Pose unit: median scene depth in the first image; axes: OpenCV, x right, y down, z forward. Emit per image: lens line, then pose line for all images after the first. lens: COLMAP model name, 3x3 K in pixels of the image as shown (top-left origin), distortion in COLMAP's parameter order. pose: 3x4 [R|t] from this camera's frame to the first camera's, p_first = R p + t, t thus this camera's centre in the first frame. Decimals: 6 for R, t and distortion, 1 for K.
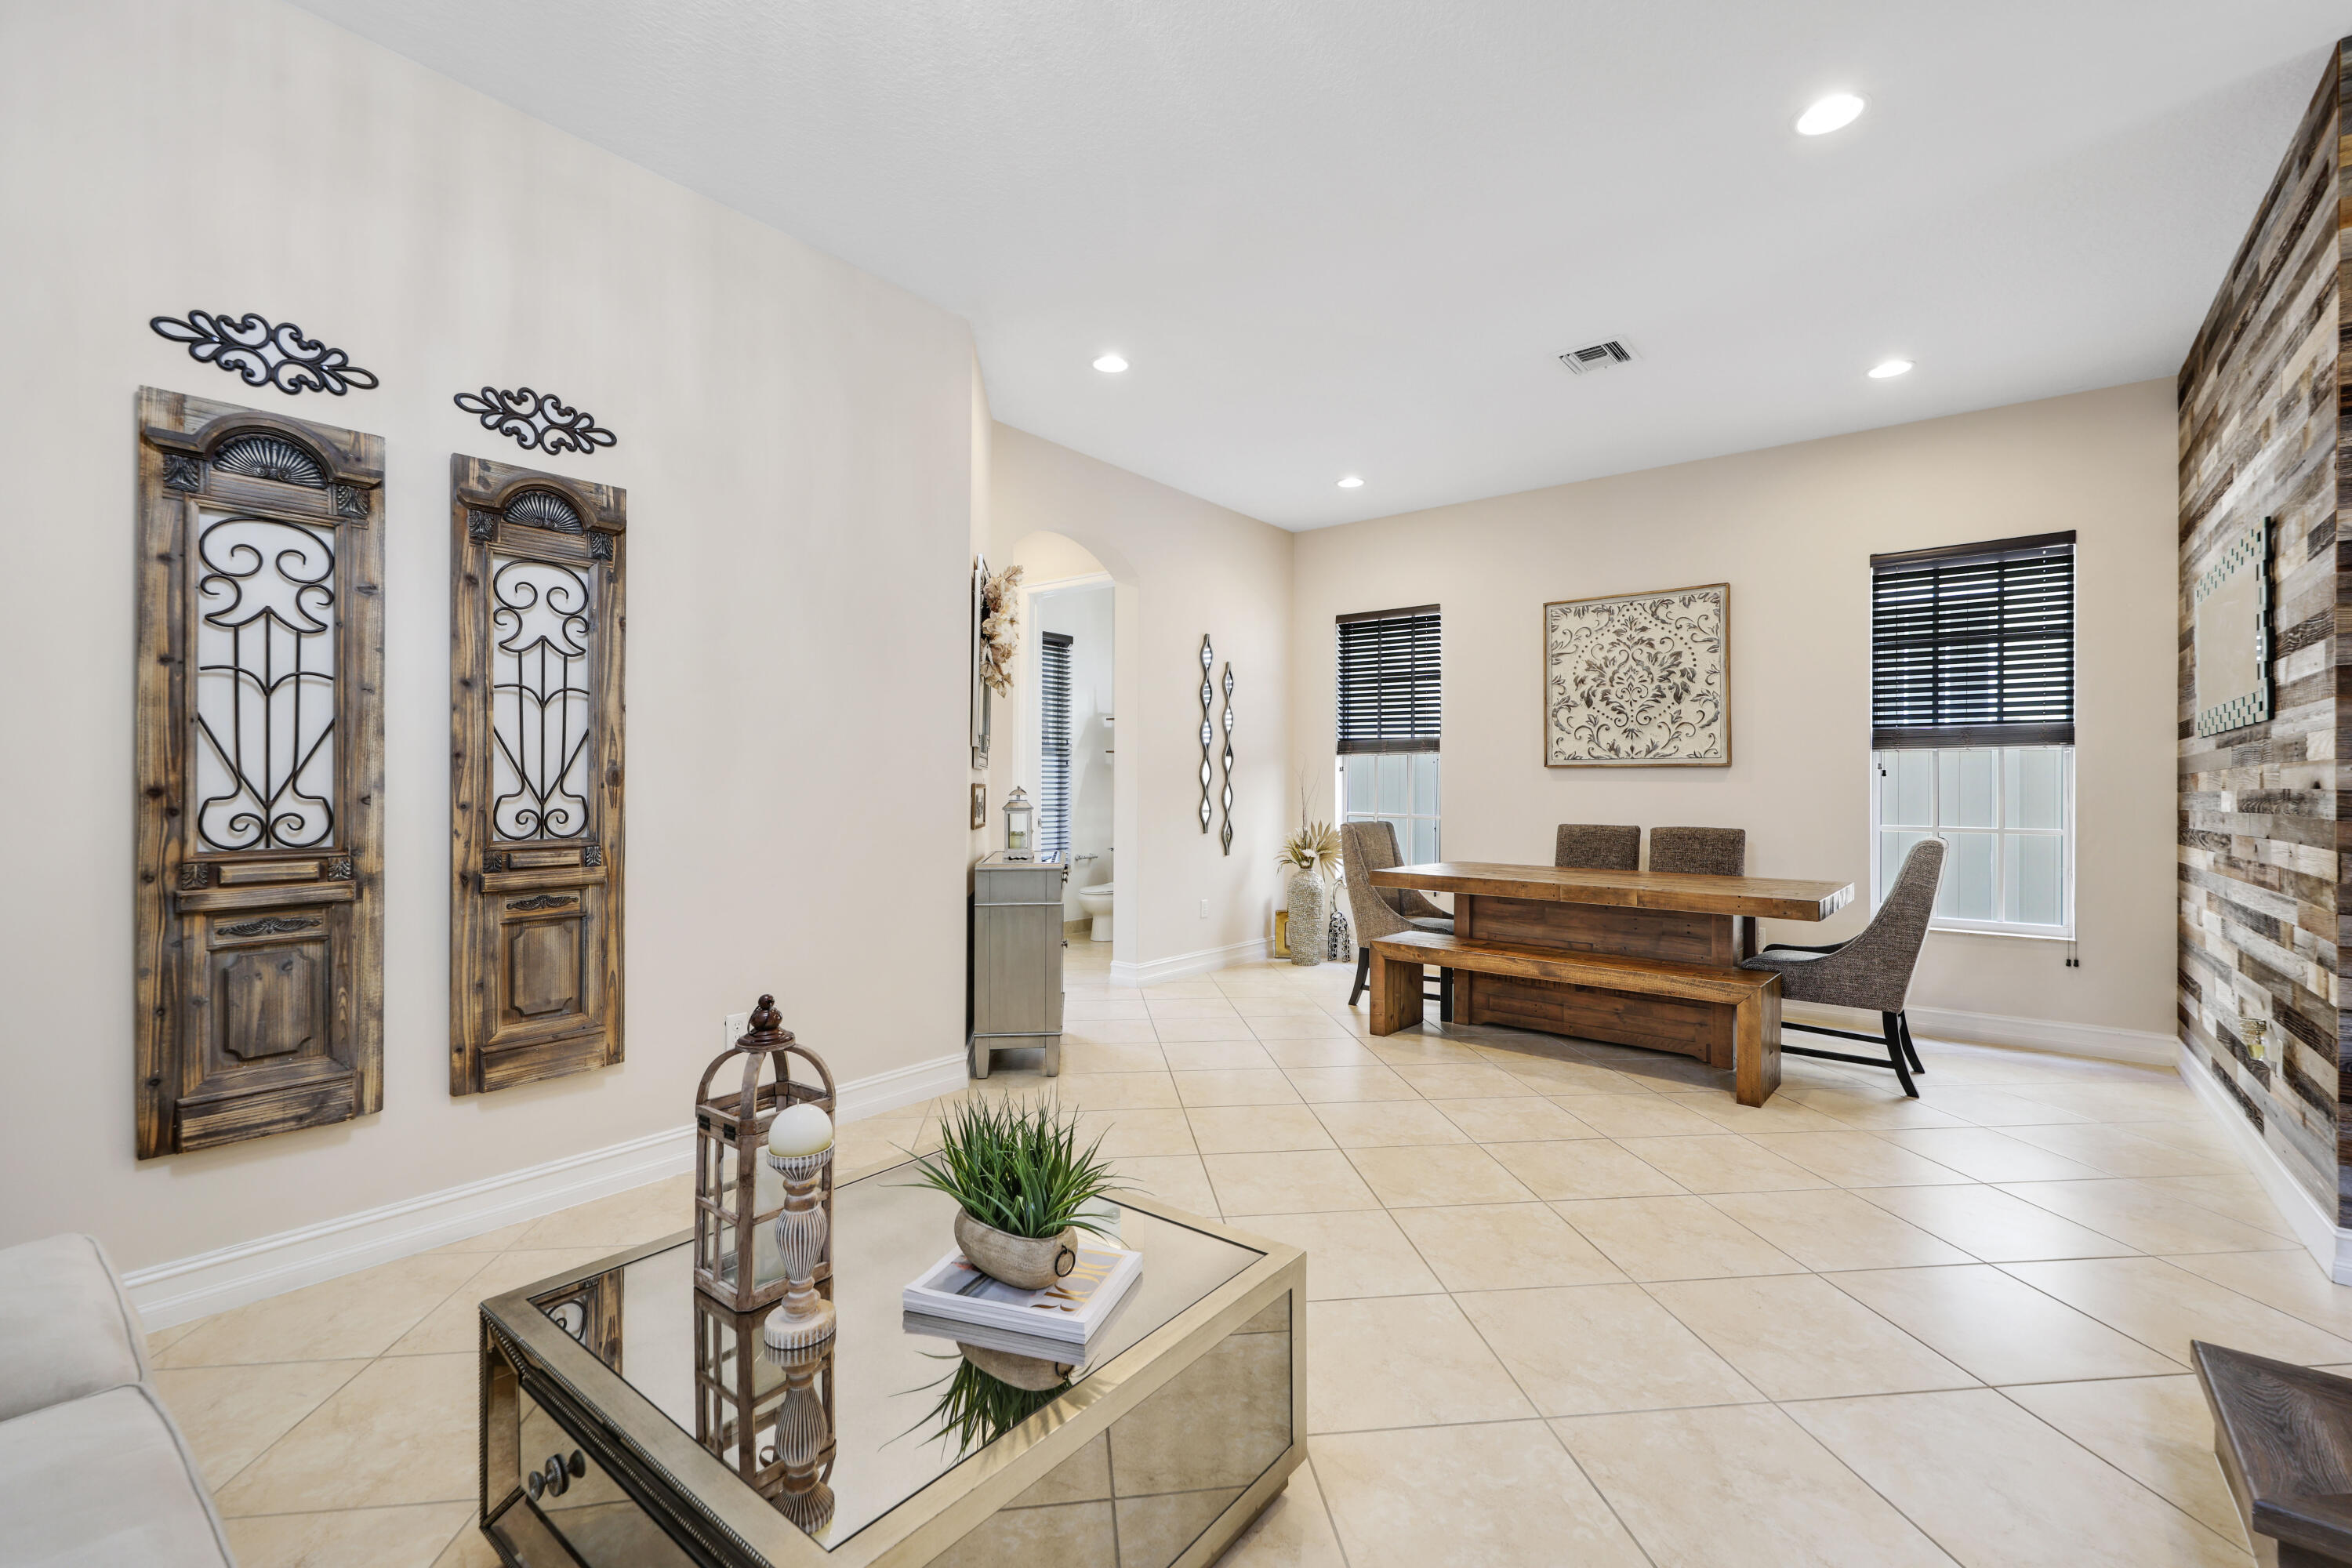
lens RADIAL K [[1007.1, 0, 1165.0], [0, 1007.1, 788.2], [0, 0, 1]] dist [-0.002934, 0.000836]
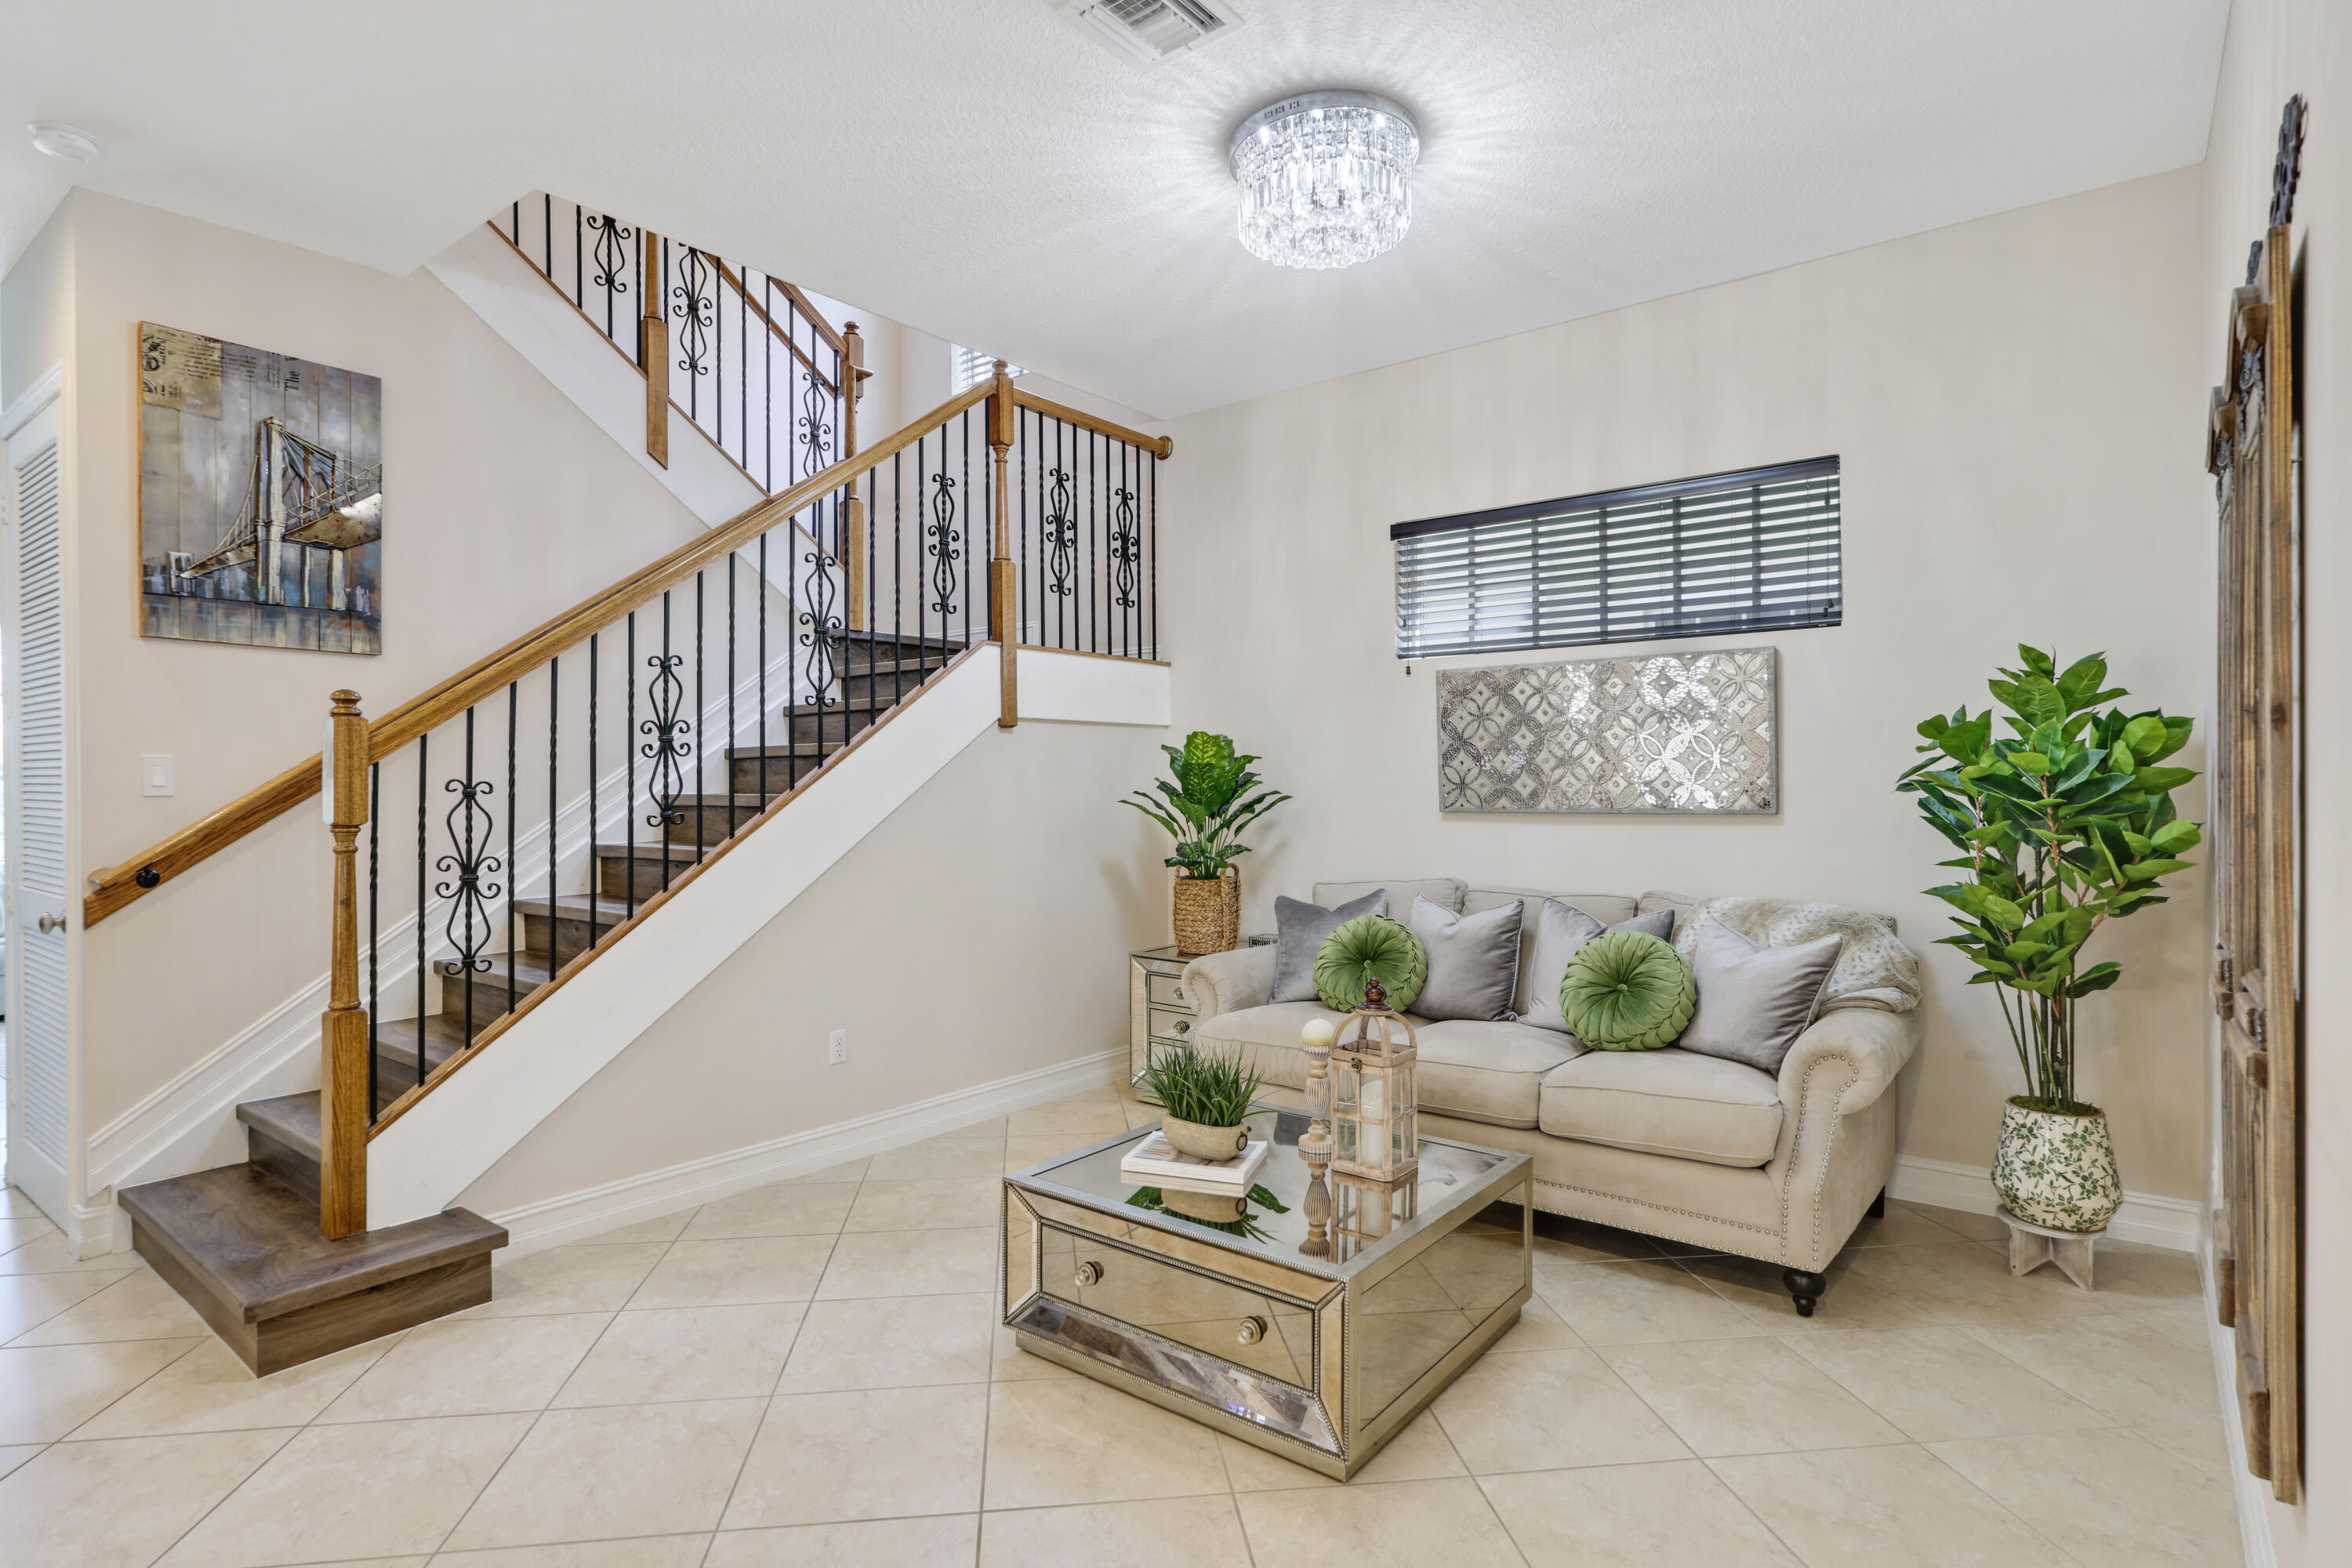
lens RADIAL K [[1199.3, 0, 1156.5], [0, 1199.3, 782.5], [0, 0, 1]] dist [-0.002386, 0.001778]
pose [[-0.999995, 0.002779, -0.001295, -0.021279], [0.002770, 0.999971, 0.007072, -0.027878], [0.001315, 0.007068, -0.999974, 0.793000]]
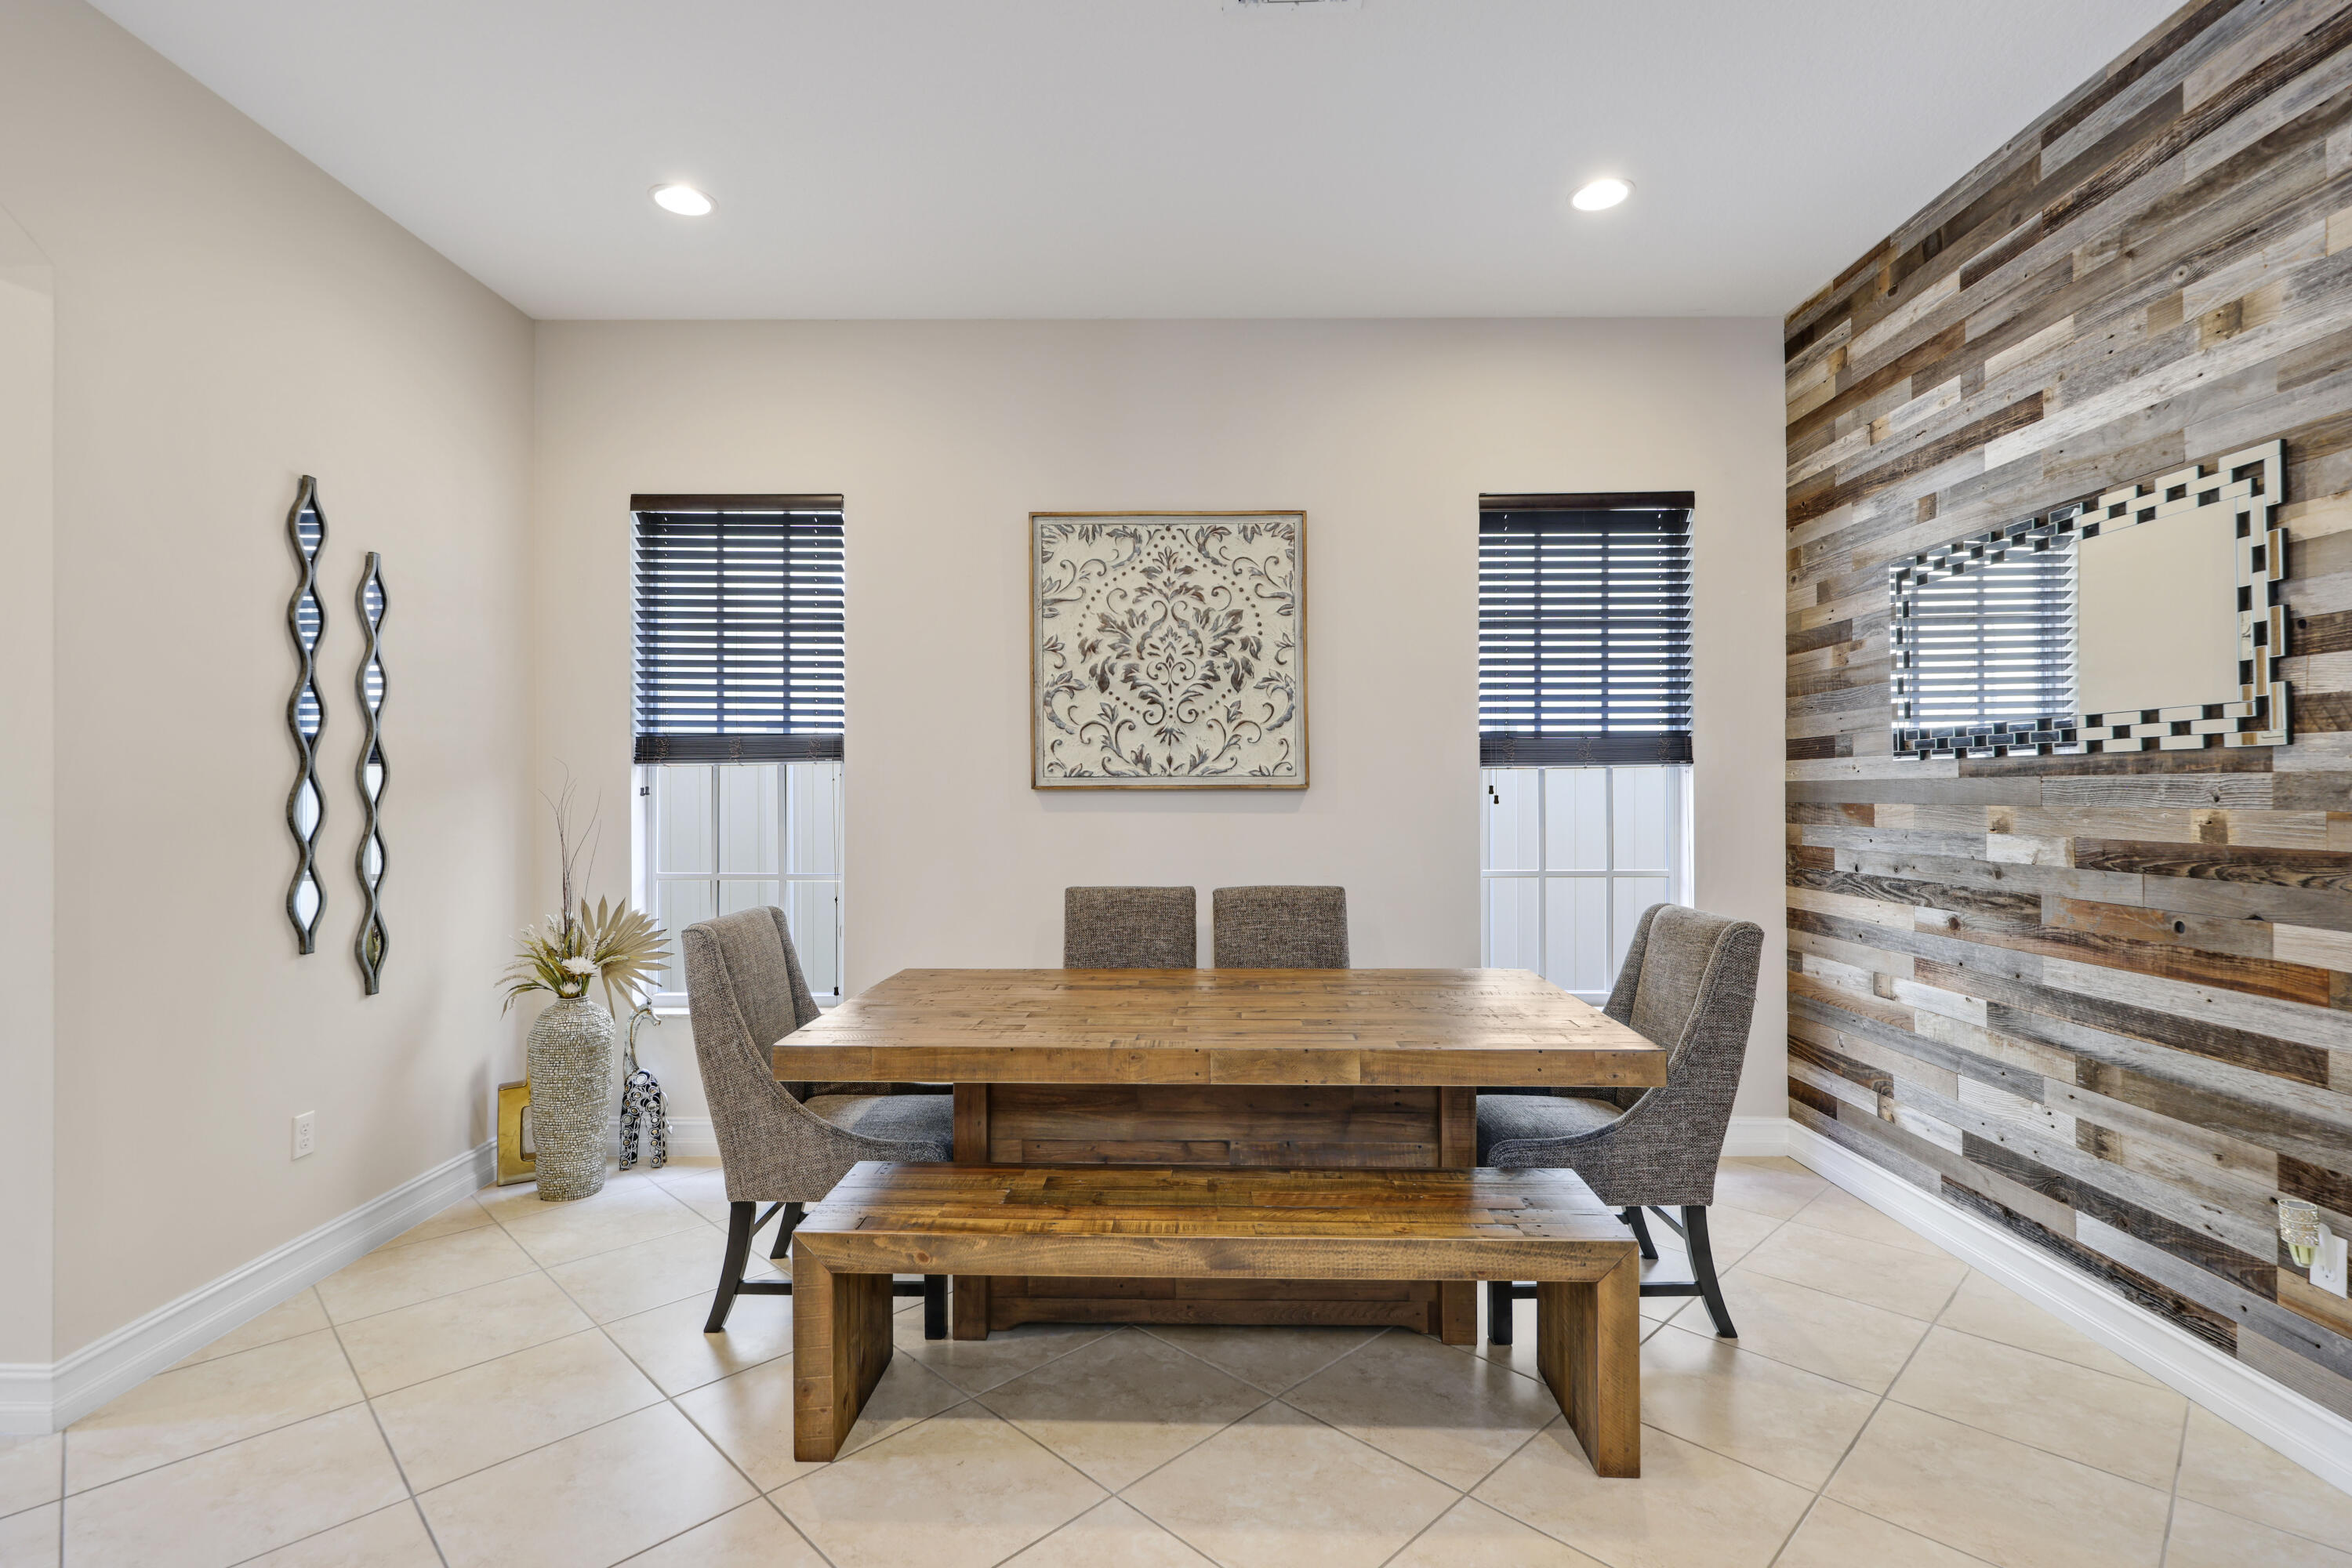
lens RADIAL K [[1122.4, 0, 1186.0], [0, 1122.4, 777.3], [0, 0, 1]] dist [0.003280, -0.000499]
pose [[0.777838, -0.003502, 0.628455, 0.034891], [0.009000, 0.999944, -0.005567, -0.025219], [-0.628401, 0.009987, 0.777826, 0.457747]]
